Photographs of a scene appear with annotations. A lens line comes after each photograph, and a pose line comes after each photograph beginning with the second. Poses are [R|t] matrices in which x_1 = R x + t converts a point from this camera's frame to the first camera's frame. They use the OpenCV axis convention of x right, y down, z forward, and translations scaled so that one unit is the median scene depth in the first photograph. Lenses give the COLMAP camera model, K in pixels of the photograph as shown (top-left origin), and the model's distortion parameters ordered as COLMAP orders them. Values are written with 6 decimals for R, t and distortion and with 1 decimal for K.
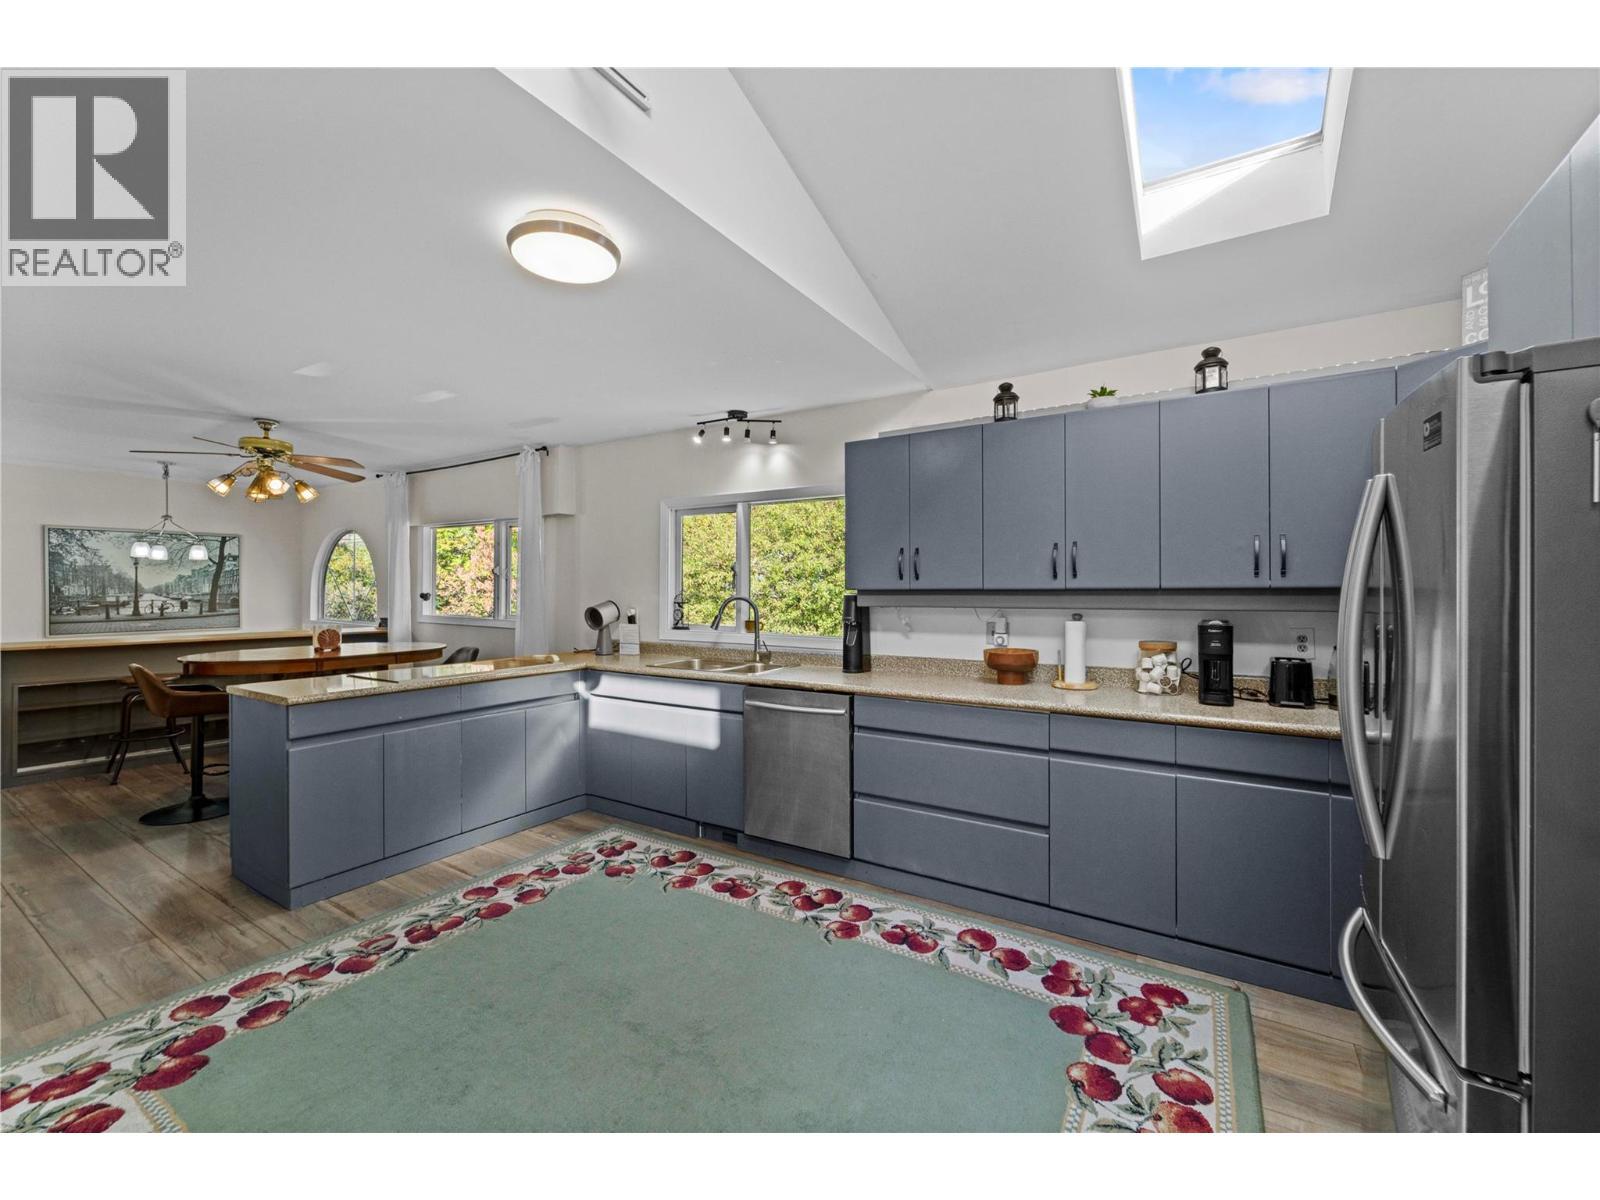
lens RADIAL K [[655.4, 0, 810.9], [0, 655.4, 591.2], [0, 0, 1]] dist [-0.002307, -0.000245]
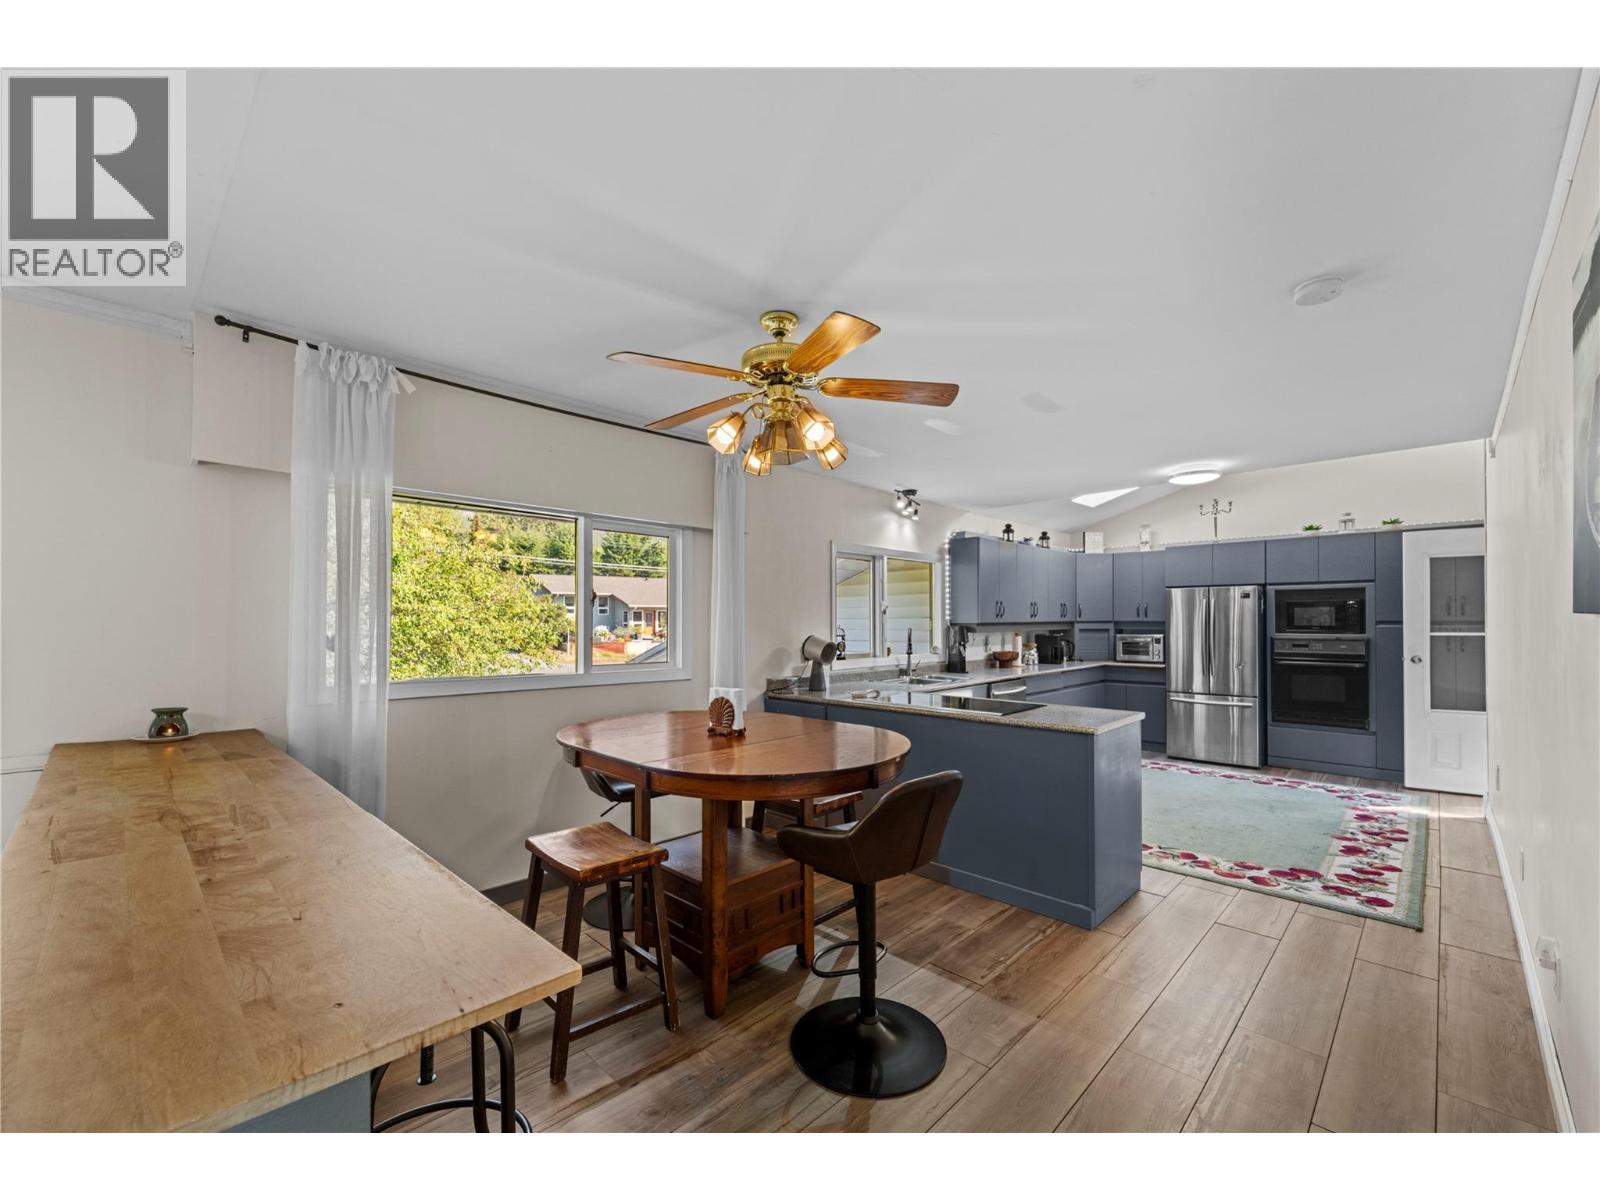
lens RADIAL K [[657.3, 0, 792.3], [0, 657.3, 624.1], [0, 0, 1]] dist [0.000650, -0.000238]
pose [[0.218136, -0.002804, 0.975914, -2.250748], [0.006673, 0.999977, 0.001381, -0.007144], [-0.975896, 0.006211, 0.218149, 1.441770]]
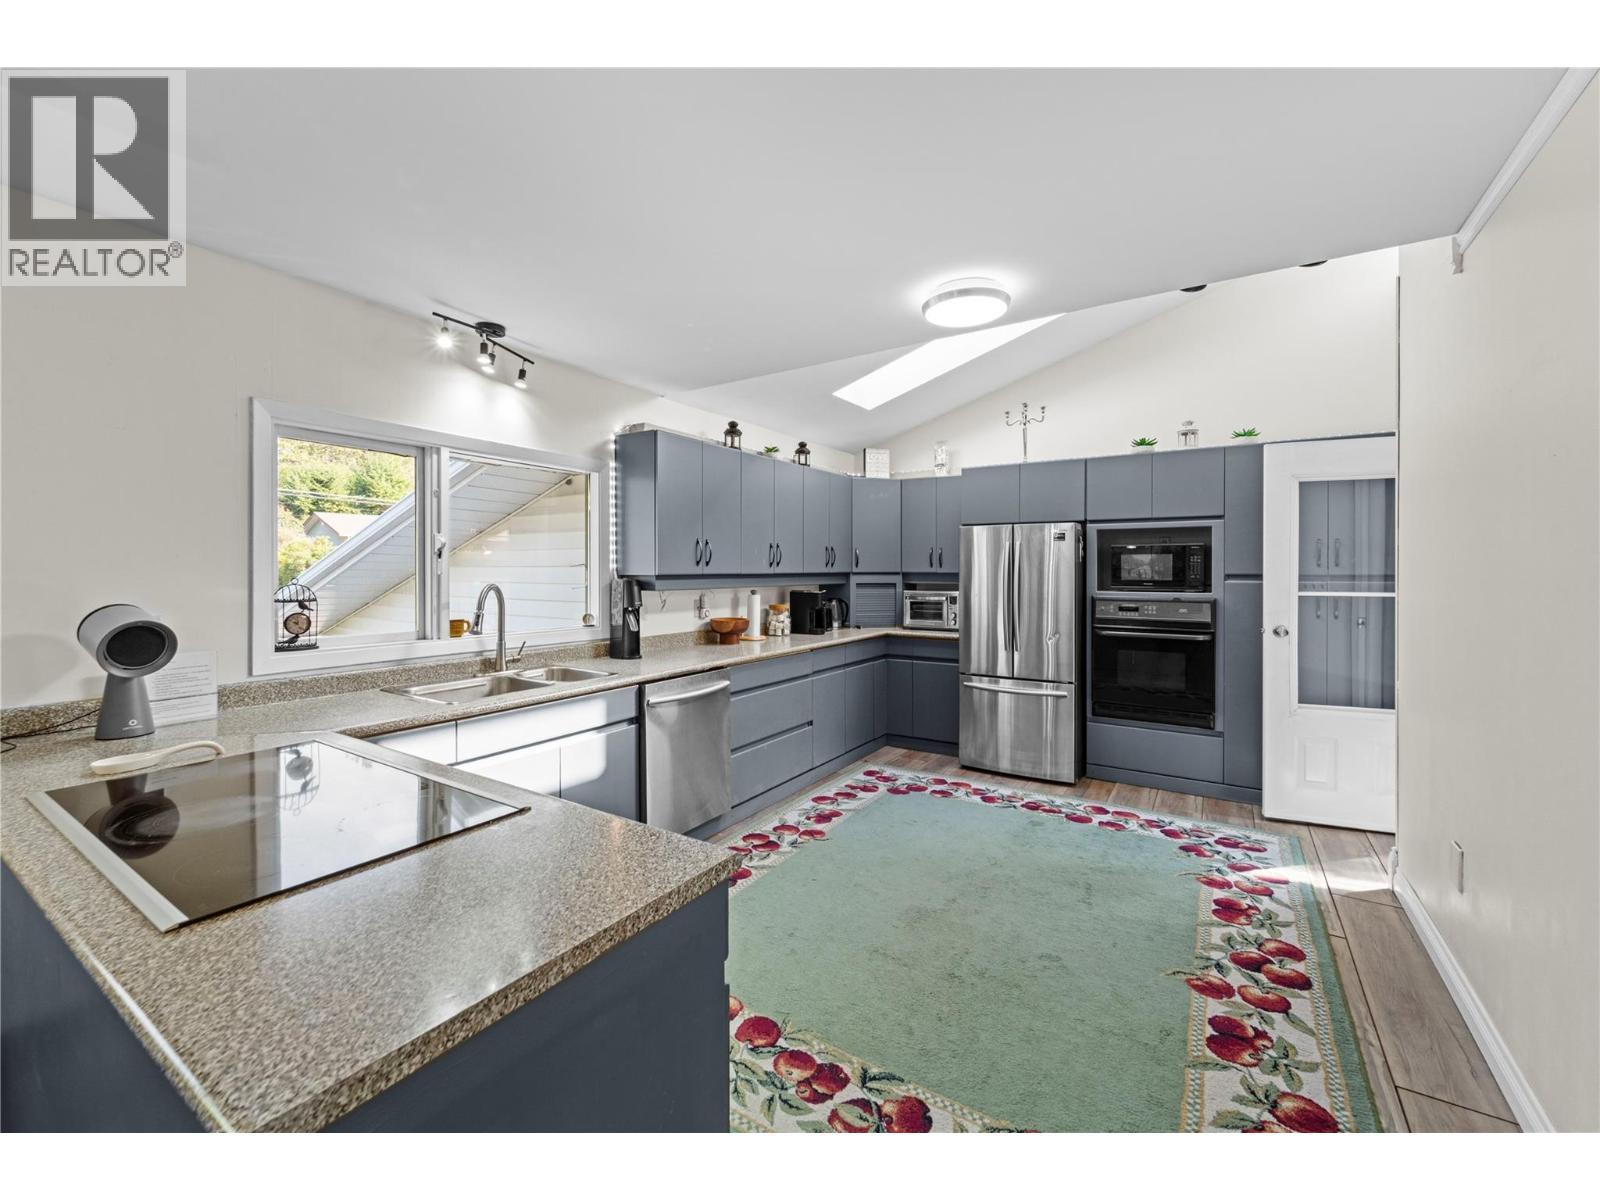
lens RADIAL K [[660.8, 0, 796.6], [0, 660.8, 579.5], [0, 0, 1]] dist [0.000662, 0.000008]
pose [[0.016223, -0.011619, 0.999801, -1.264374], [0.002089, 0.999931, 0.011587, -0.009332], [-0.999866, 0.001901, 0.016246, 1.004215]]
